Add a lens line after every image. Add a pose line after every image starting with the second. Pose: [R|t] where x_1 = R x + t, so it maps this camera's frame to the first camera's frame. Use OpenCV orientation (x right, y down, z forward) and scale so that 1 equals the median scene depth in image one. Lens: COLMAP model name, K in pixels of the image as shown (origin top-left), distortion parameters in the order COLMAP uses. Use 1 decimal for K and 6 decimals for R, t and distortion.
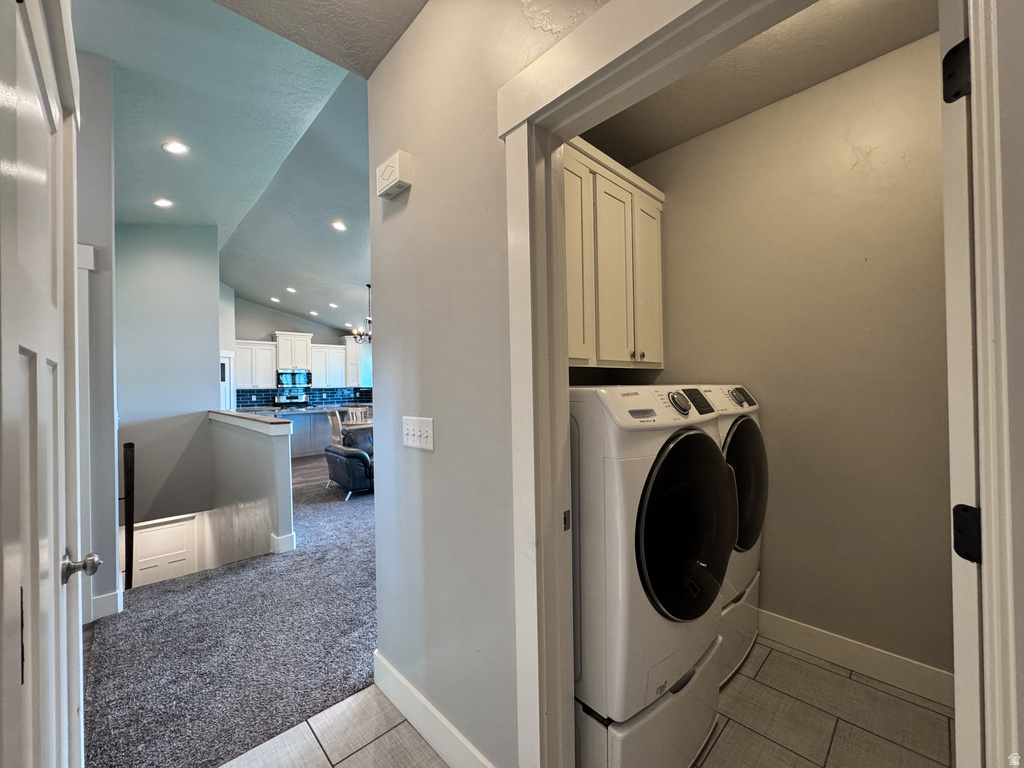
lens RADIAL K [[410.7, 0, 512.0], [0, 410.7, 384.0], [0, 0, 1]] dist [-0.001488, -0.000131]
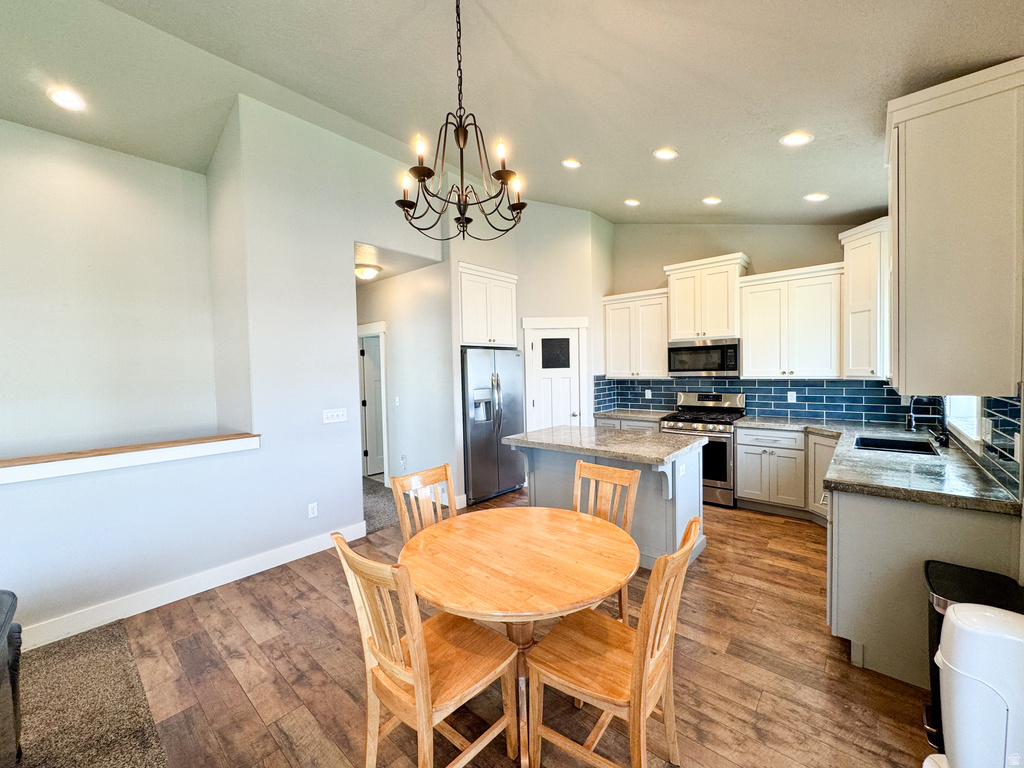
lens RADIAL K [[410.7, 0, 512.0], [0, 410.7, 384.0], [0, 0, 1]] dist [-0.001488, -0.000131]
pose [[0.079414, 0.050861, -0.995543, -0.075614], [0.022723, 0.998346, 0.052817, -0.014080], [0.996583, -0.026816, 0.078127, 0.756389]]
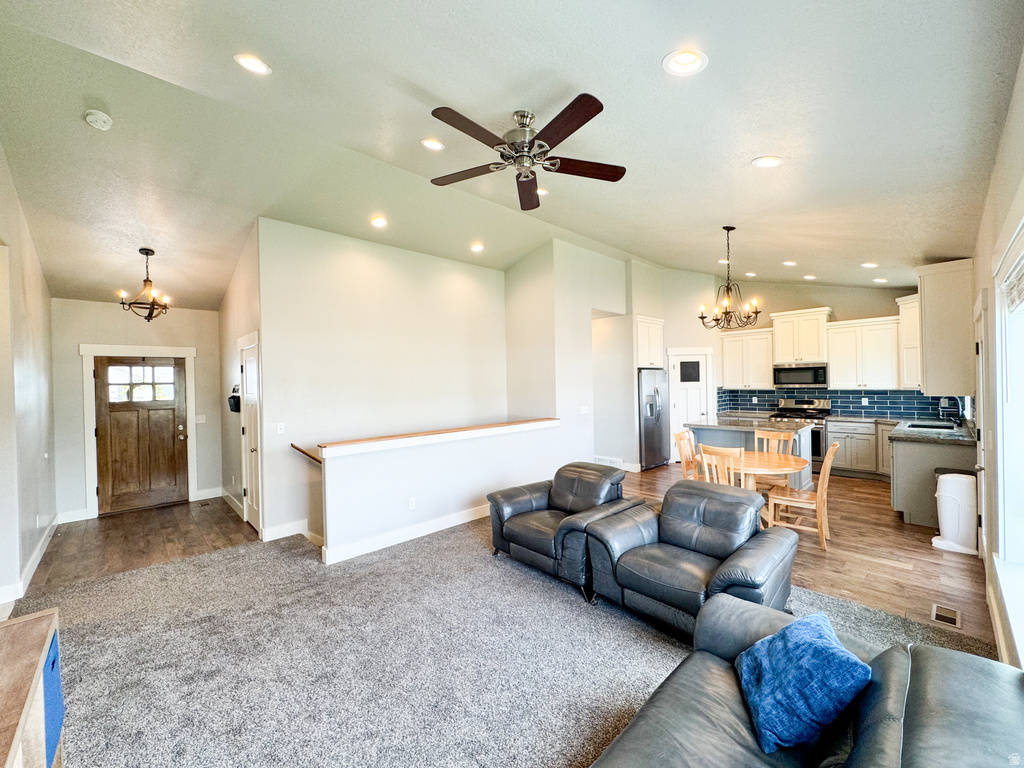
lens RADIAL K [[410.7, 0, 512.0], [0, 410.7, 384.0], [0, 0, 1]] dist [-0.001488, -0.000131]
pose [[-0.012387, 0.024608, -0.999620, 0.186391], [0.023560, 0.999427, 0.024311, -0.028463], [0.999646, -0.023250, -0.012960, 0.522732]]
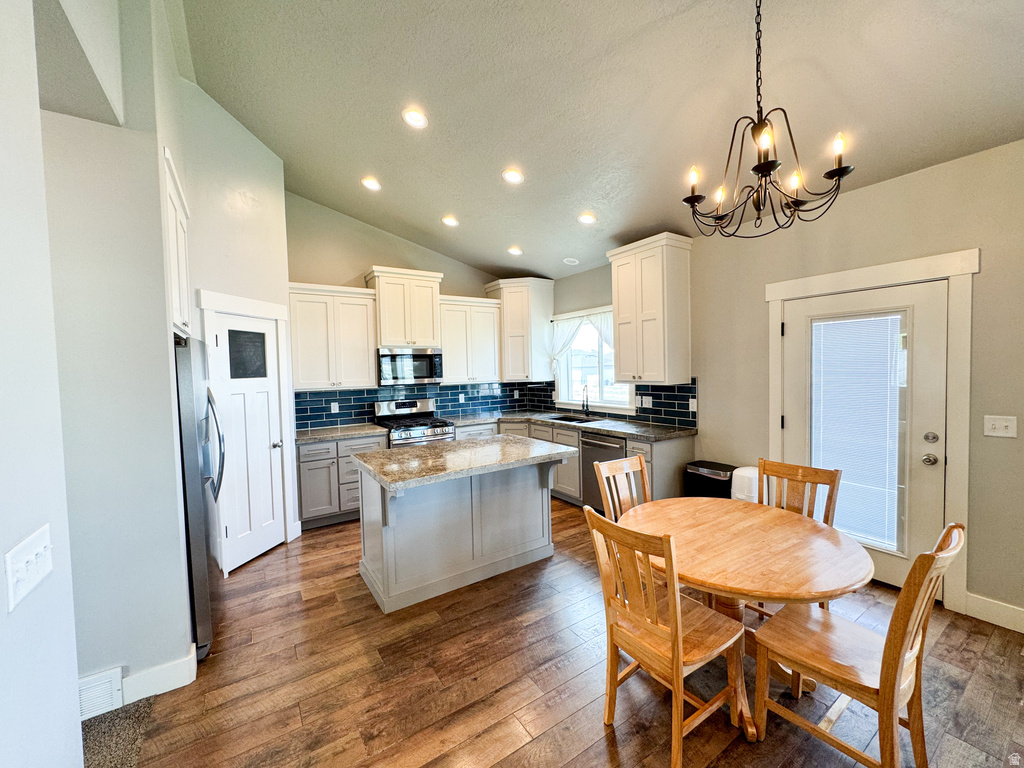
lens RADIAL K [[410.7, 0, 512.0], [0, 410.7, 384.0], [0, 0, 1]] dist [-0.001488, -0.000131]
pose [[0.983005, 0.000630, -0.183575, -0.329430], [0.007820, 0.998943, 0.045301, -0.013739], [0.183410, -0.045967, 0.981961, 0.555770]]
